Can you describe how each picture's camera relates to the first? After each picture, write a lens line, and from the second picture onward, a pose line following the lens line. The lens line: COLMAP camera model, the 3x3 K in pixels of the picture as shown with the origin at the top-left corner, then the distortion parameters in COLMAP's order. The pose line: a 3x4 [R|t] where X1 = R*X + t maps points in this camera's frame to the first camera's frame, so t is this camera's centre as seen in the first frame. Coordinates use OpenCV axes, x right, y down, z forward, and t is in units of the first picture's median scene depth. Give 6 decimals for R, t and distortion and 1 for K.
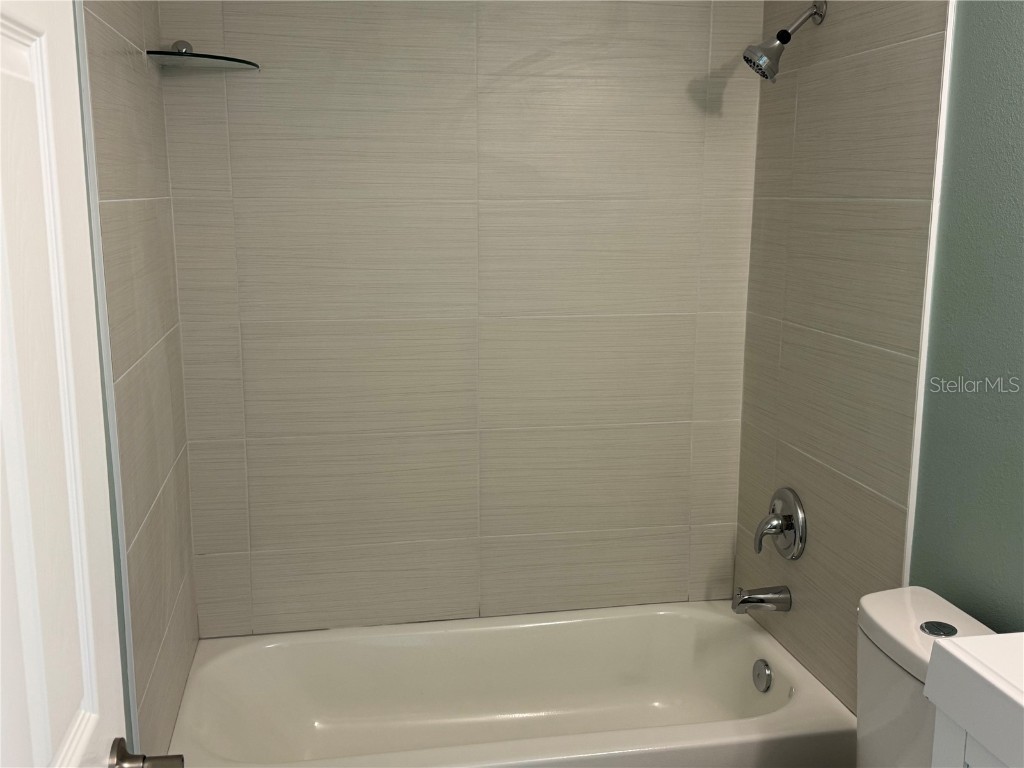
lens RADIAL K [[1023.4, 0, 509.1], [0, 1023.4, 385.3], [0, 0, 1]] dist [0.057617, 0.000000]
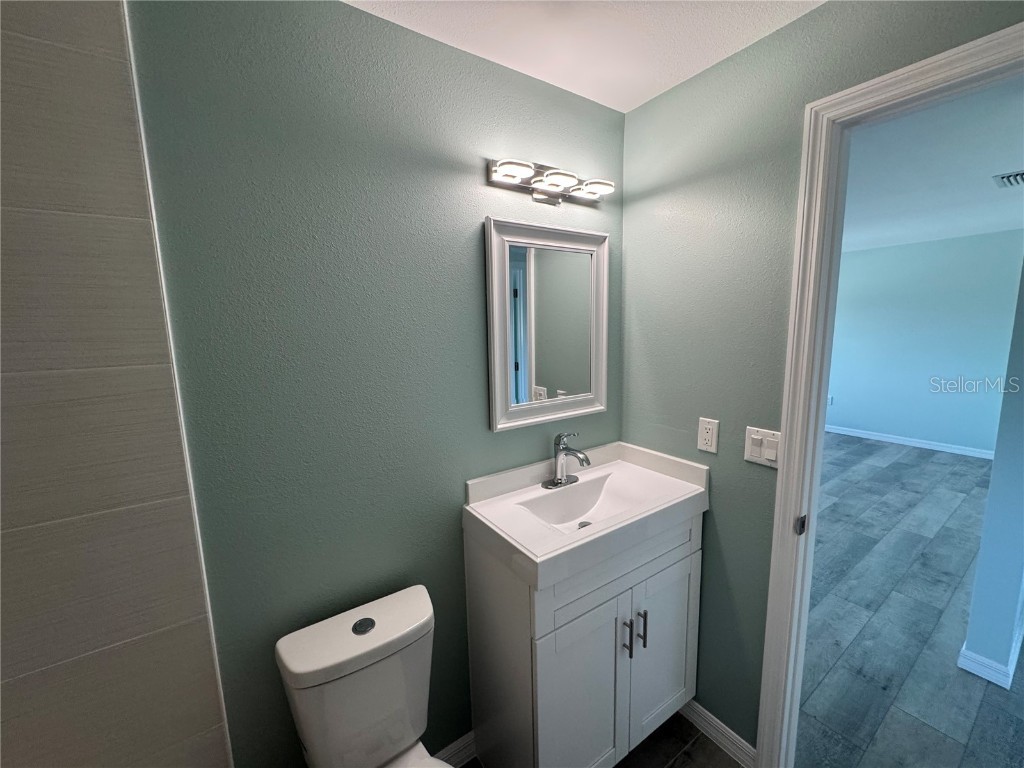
lens RADIAL K [[410.0, 0, 514.0], [0, 410.0, 384.1], [0, 0, 1]] dist [0.002428, 0.001662]
pose [[-0.408077, -0.128118, 0.903913, -0.127131], [0.191896, 0.955948, 0.222126, -0.139213], [-0.892552, 0.264102, -0.365515, 0.618940]]
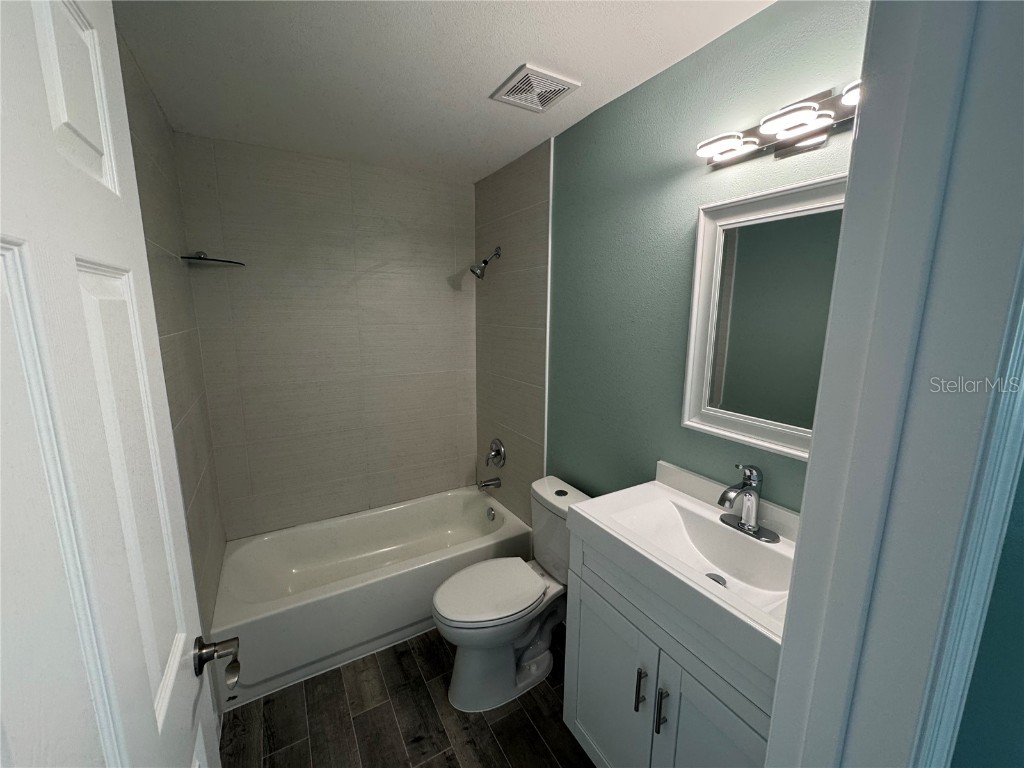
lens RADIAL K [[410.0, 0, 512.9], [0, 410.0, 384.9], [0, 0, 1]] dist [0.002428, 0.001662]
pose [[0.939372, -0.057149, 0.338103, -0.025182], [0.060081, 0.998192, 0.001796, -0.033087], [-0.337594, 0.018626, 0.941108, 0.036616]]
